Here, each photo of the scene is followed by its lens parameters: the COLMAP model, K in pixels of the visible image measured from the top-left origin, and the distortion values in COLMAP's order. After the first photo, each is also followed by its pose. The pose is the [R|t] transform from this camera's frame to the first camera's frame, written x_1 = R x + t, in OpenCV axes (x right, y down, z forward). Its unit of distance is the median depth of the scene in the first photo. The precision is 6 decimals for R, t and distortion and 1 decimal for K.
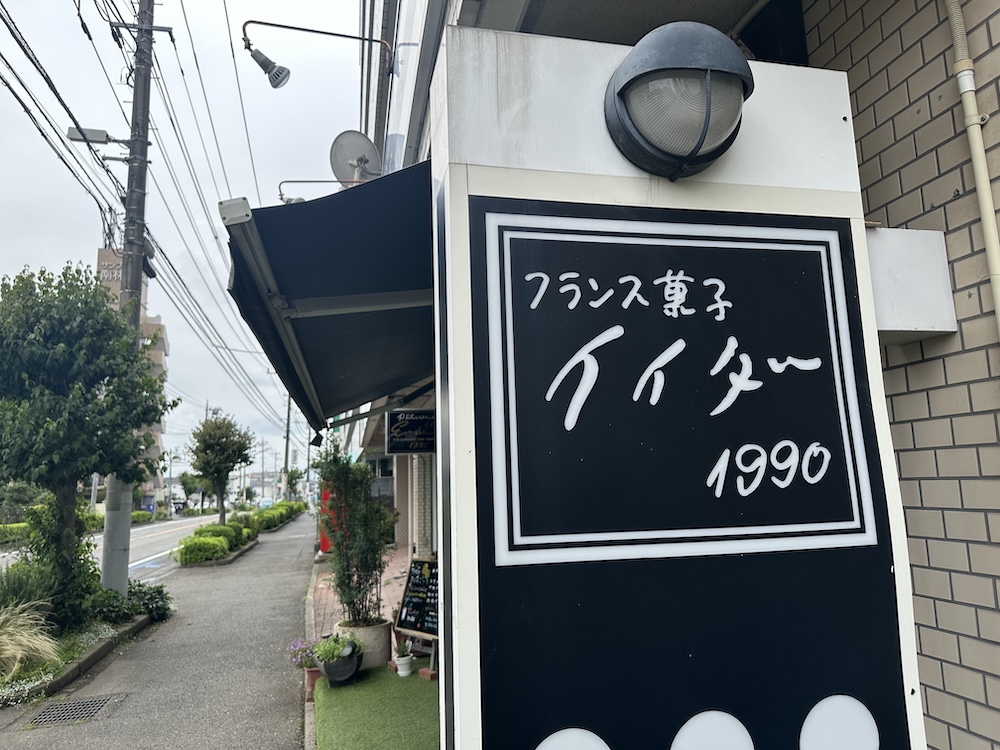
lens RADIAL K [[702.3, 0, 500.0], [0, 702.3, 375.0], [0, 0, 1]] dist [0.076062, -0.099122]
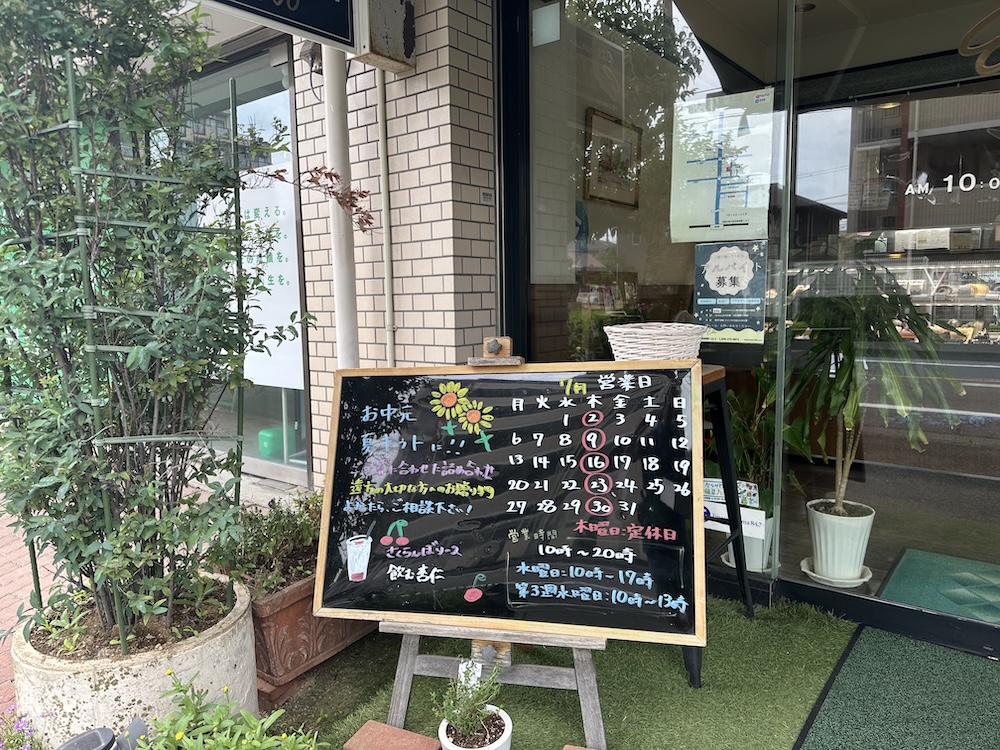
lens RADIAL K [[702.3, 0, 500.0], [0, 702.3, 375.0], [0, 0, 1]] dist [0.076062, -0.099122]
pose [[0.769144, -0.051241, 0.637018, -0.272437], [-0.108646, 0.971786, 0.209350, 0.204772], [-0.629773, -0.230229, 0.741876, 0.785945]]
